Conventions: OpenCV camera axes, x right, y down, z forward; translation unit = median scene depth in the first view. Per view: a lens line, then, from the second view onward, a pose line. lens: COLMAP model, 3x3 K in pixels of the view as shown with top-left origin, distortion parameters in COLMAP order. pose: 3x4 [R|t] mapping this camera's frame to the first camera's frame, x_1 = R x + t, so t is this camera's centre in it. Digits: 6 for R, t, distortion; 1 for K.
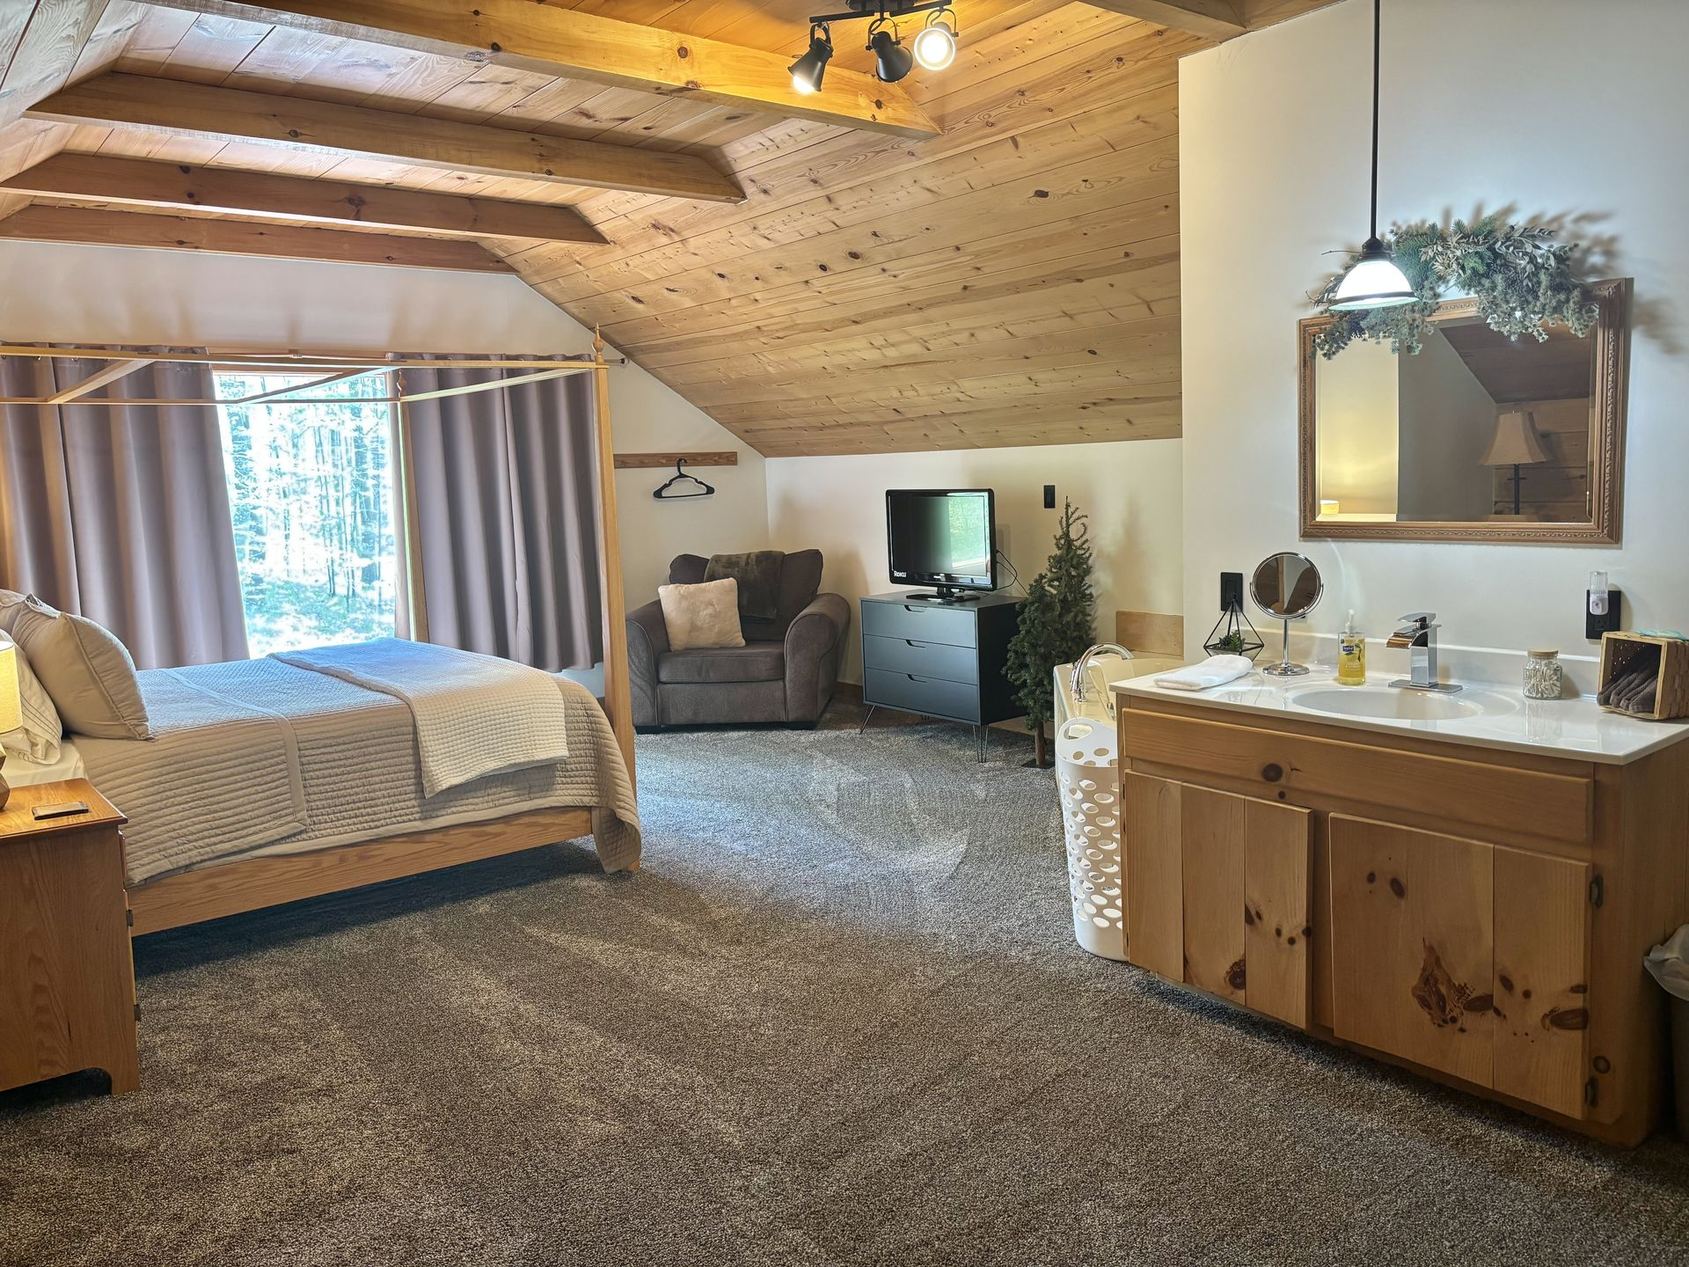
lens RADIAL K [[1281.3, 0, 844.5], [0, 1281.3, 633.5], [0, 0, 1]] dist [0.200881, -0.072362]
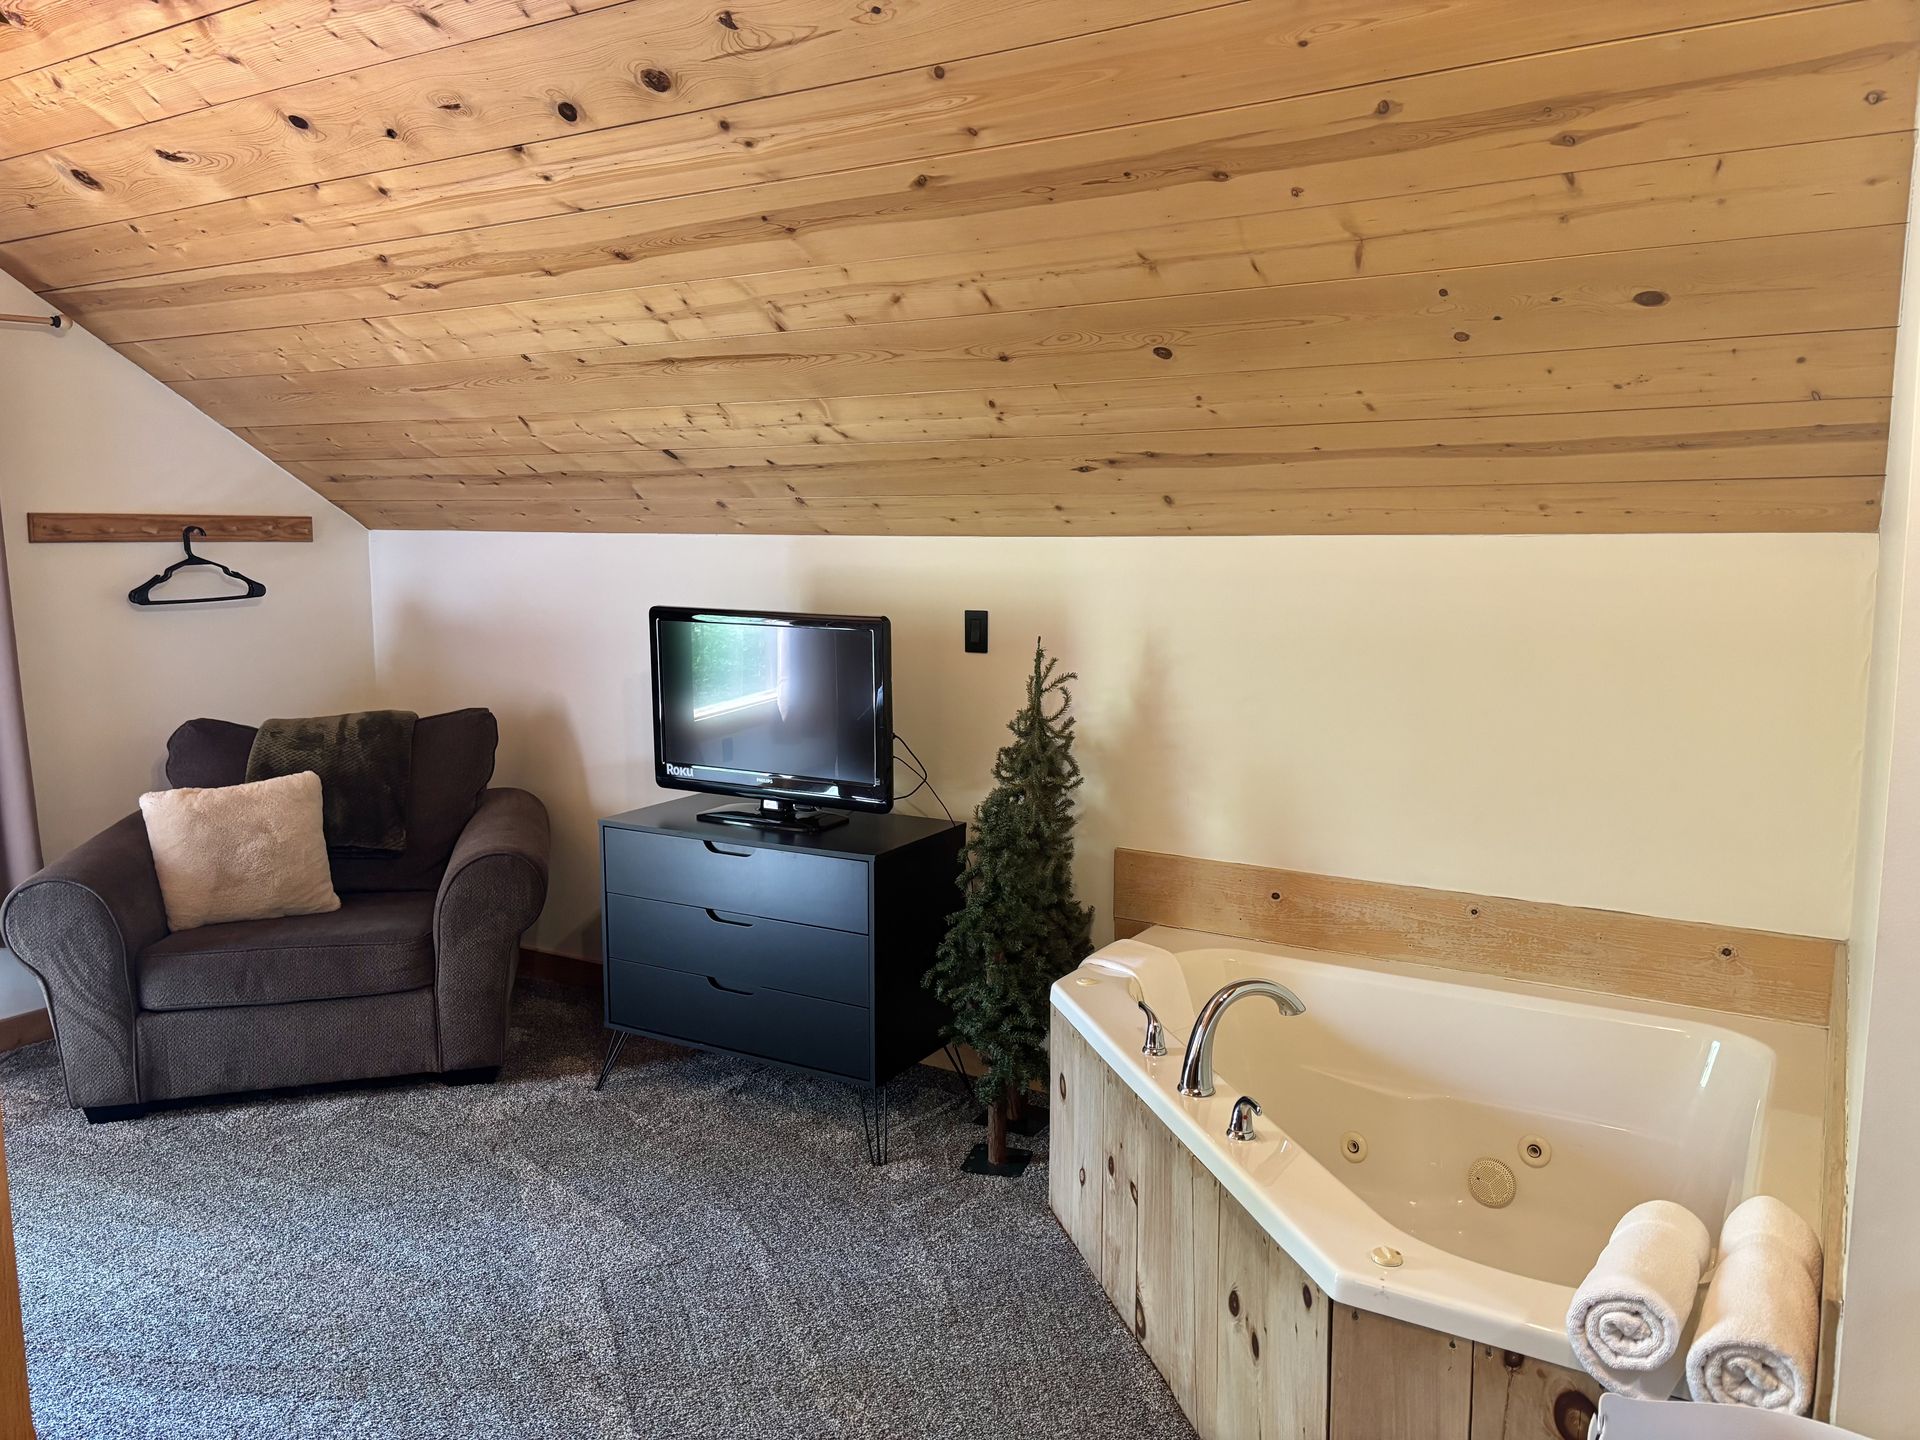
lens RADIAL K [[1451.5, 0, 960.0], [0, 1451.5, 720.0], [0, 0, 1]] dist [0.065413, -0.069210]
pose [[0.936147, -0.007633, 0.351526, -0.054972], [0.010323, 0.999930, -0.005779, -0.060912], [-0.351457, 0.009039, 0.936160, 0.407276]]
